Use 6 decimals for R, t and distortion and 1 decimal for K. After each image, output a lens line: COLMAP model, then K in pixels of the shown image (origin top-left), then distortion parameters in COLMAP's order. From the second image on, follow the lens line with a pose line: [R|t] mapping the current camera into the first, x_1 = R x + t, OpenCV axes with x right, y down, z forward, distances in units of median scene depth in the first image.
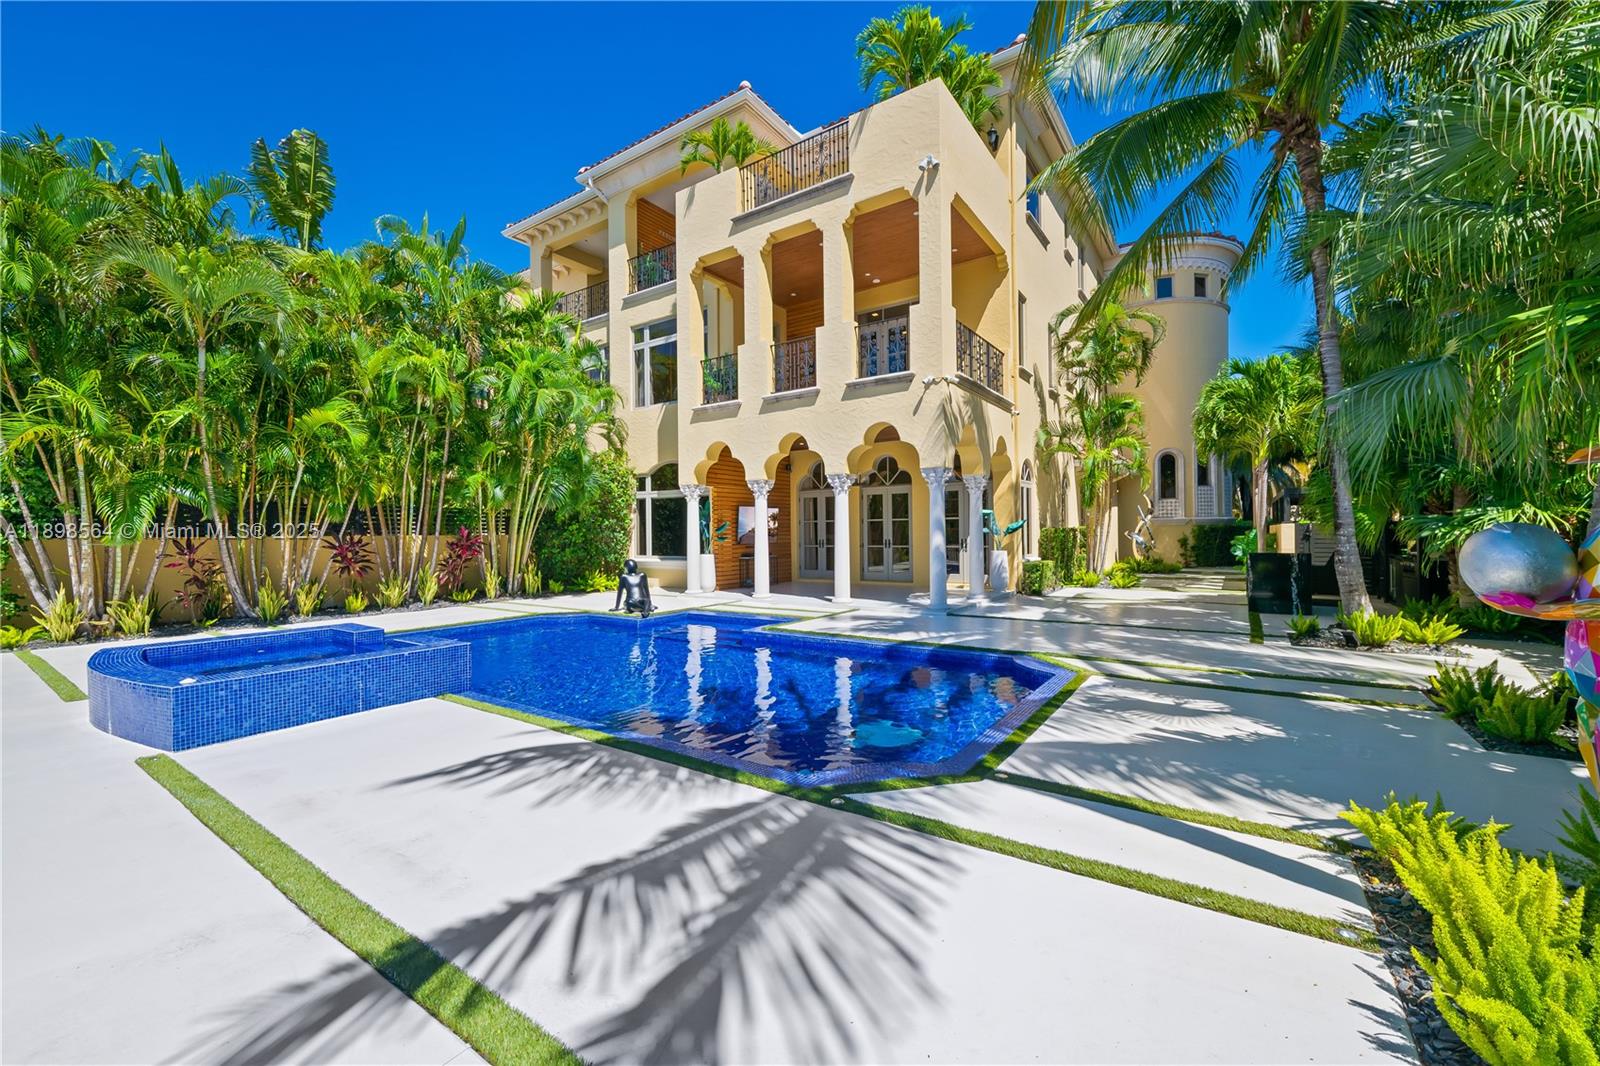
lens RADIAL K [[635.8, 0, 797.9], [0, 635.8, 530.6], [0, 0, 1]] dist [0.001638, -0.000323]
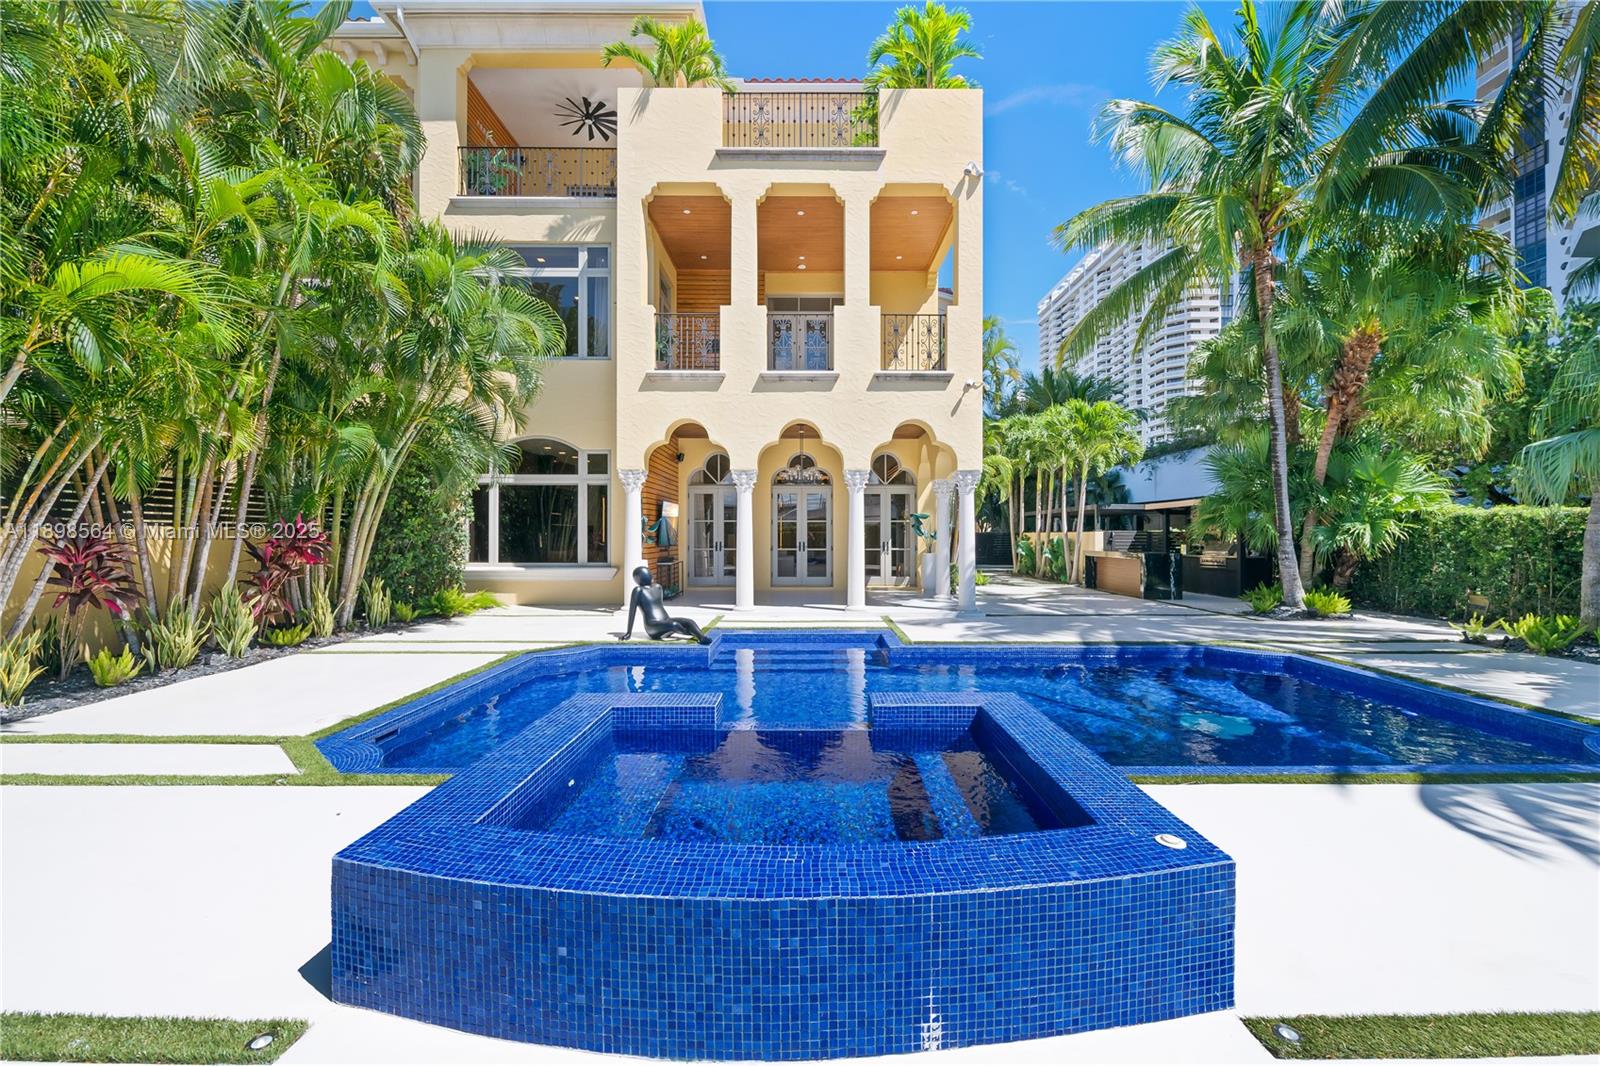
lens RADIAL K [[635.8, 0, 789.8], [0, 635.8, 532.1], [0, 0, 1]] dist [0.001638, -0.000323]
pose [[0.825669, 0.014279, 0.563973, -0.439712], [-0.011091, 0.999897, -0.009078, 0.008260], [-0.564045, 0.001241, 0.825743, 0.245666]]
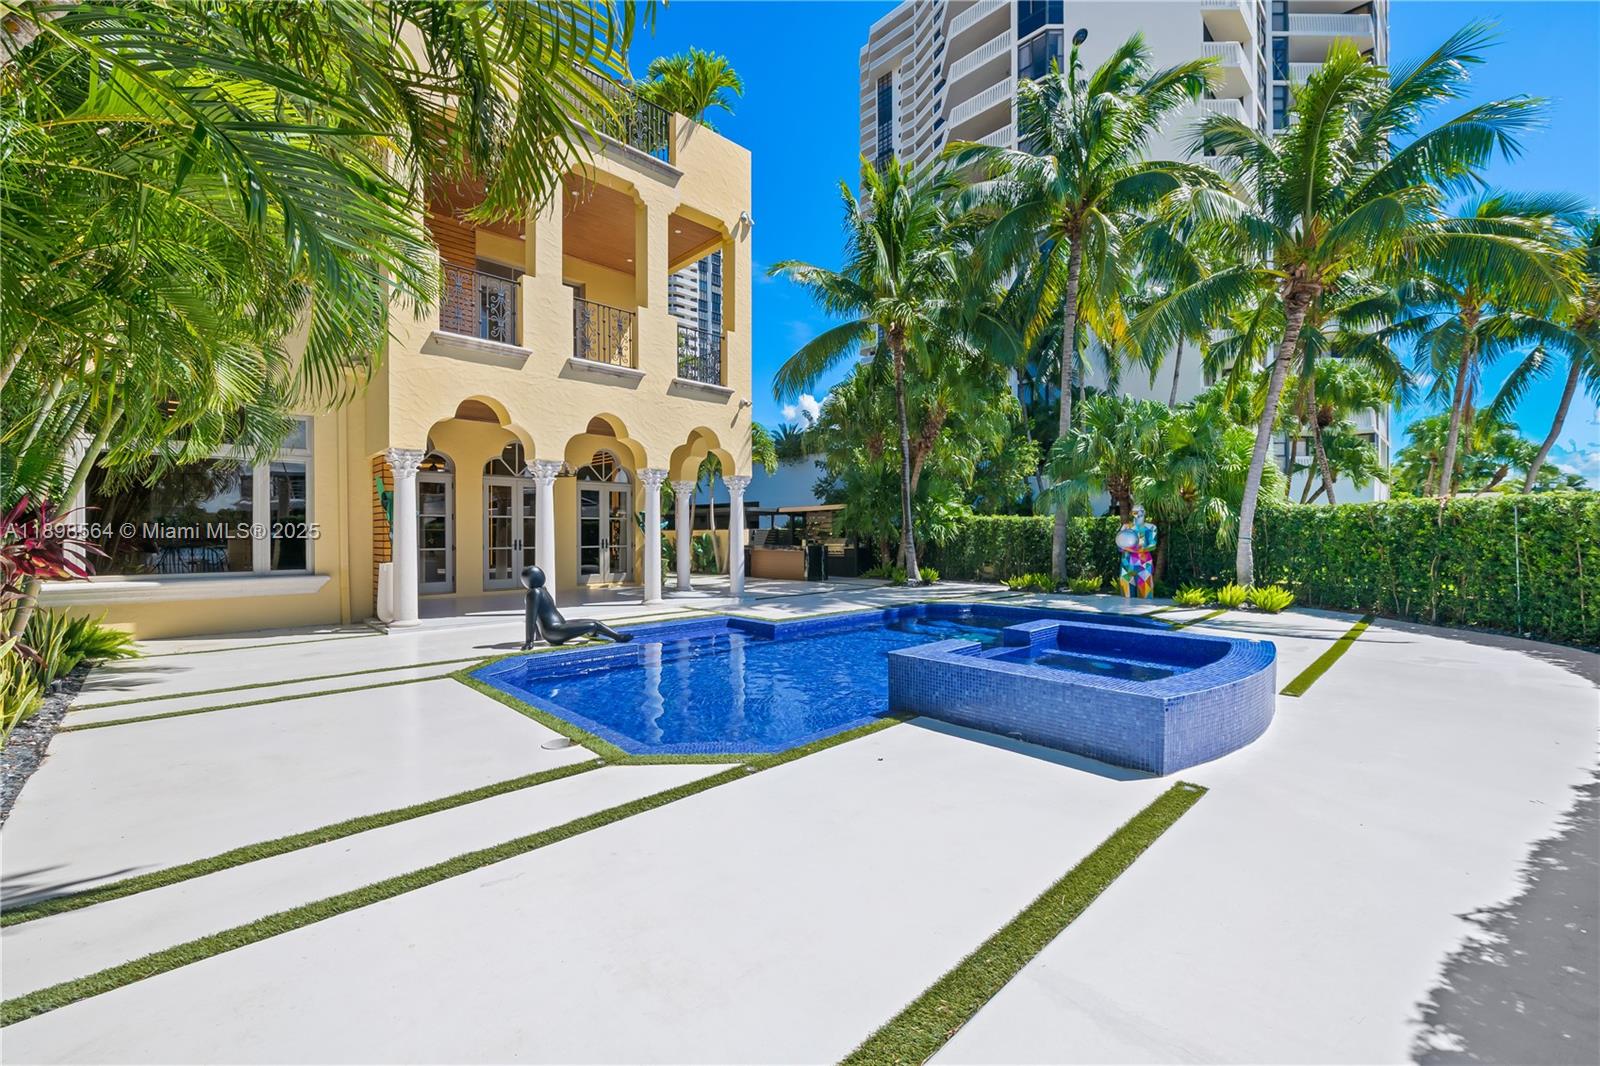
lens RADIAL K [[635.8, 0, 829.3], [0, 635.8, 536.0], [0, 0, 1]] dist [0.001638, -0.000323]
pose [[0.188598, 0.007999, 0.982022, -0.677485], [-0.001677, 0.999968, -0.007823, 0.015216], [-0.982053, -0.000172, 0.188606, 0.464413]]
